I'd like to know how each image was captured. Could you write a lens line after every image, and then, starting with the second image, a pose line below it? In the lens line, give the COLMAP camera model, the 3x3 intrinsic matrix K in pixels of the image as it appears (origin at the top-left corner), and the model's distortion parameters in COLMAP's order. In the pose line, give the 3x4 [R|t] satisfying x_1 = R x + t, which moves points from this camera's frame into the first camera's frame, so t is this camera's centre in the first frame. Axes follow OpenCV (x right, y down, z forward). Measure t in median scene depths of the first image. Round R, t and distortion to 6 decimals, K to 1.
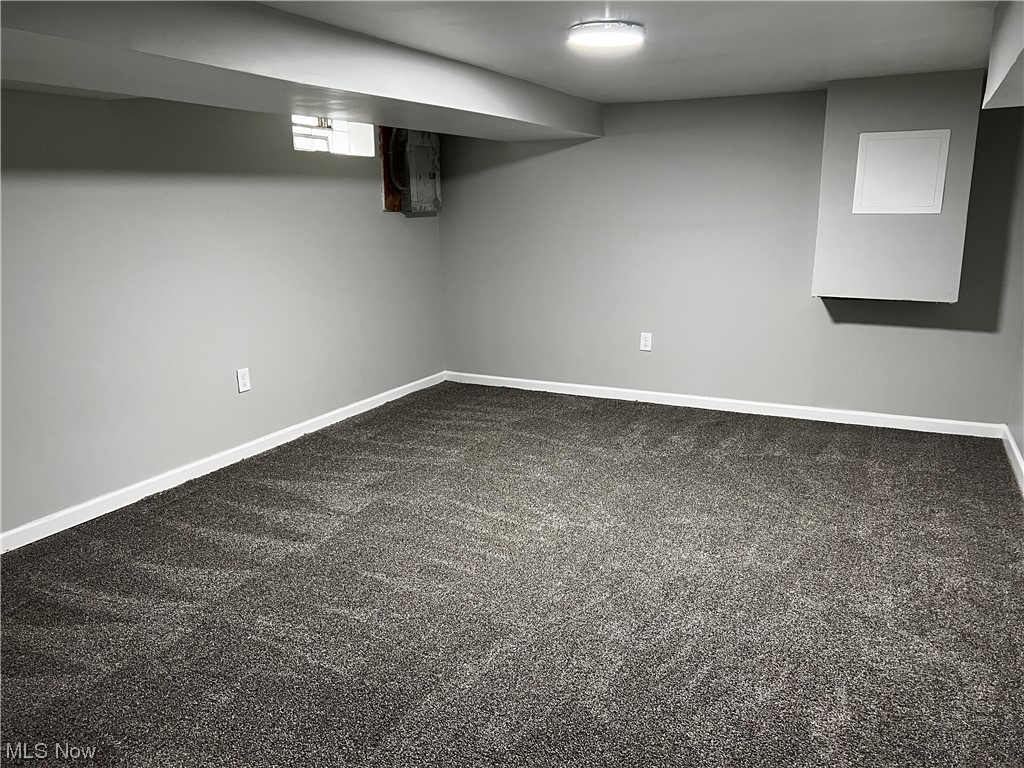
lens RADIAL K [[772.3, 0, 509.9], [0, 772.3, 381.7], [0, 0, 1]] dist [0.046559, -0.047541]
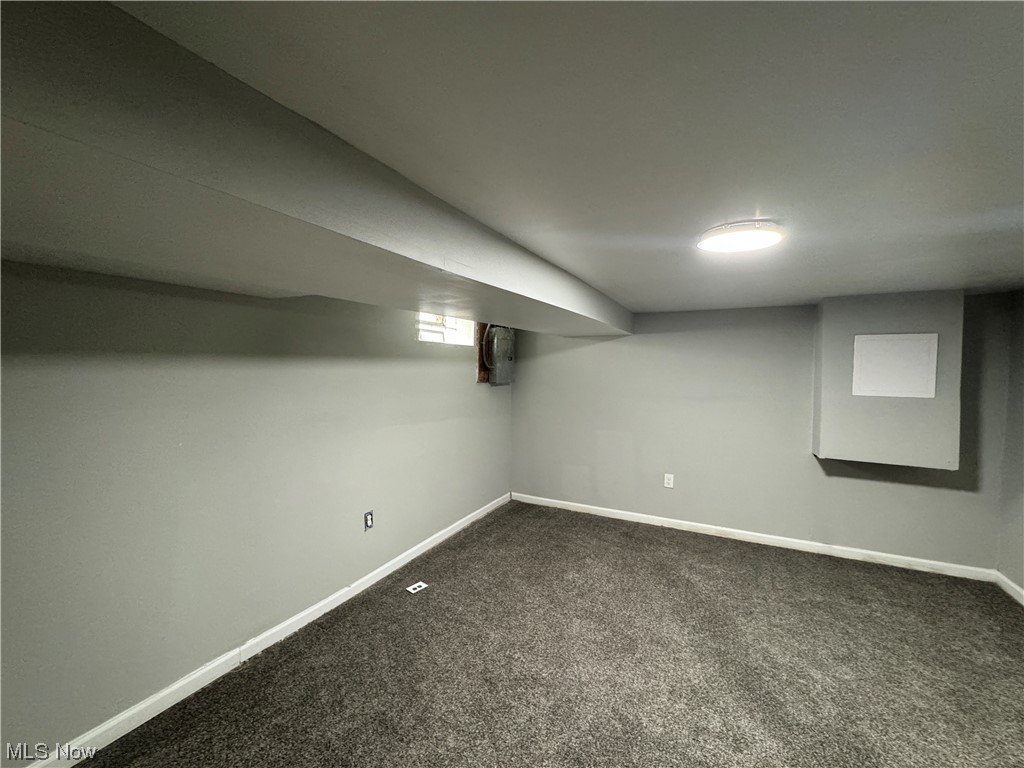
lens RADIAL K [[409.1, 0, 514.1], [0, 409.1, 383.9], [0, 0, 1]] dist [-0.002324, 0.000033]
pose [[0.999837, 0.015079, -0.009907, -0.097218], [-0.016646, 0.982769, -0.184085, -0.090495], [0.006960, 0.184220, 0.982860, 0.297382]]
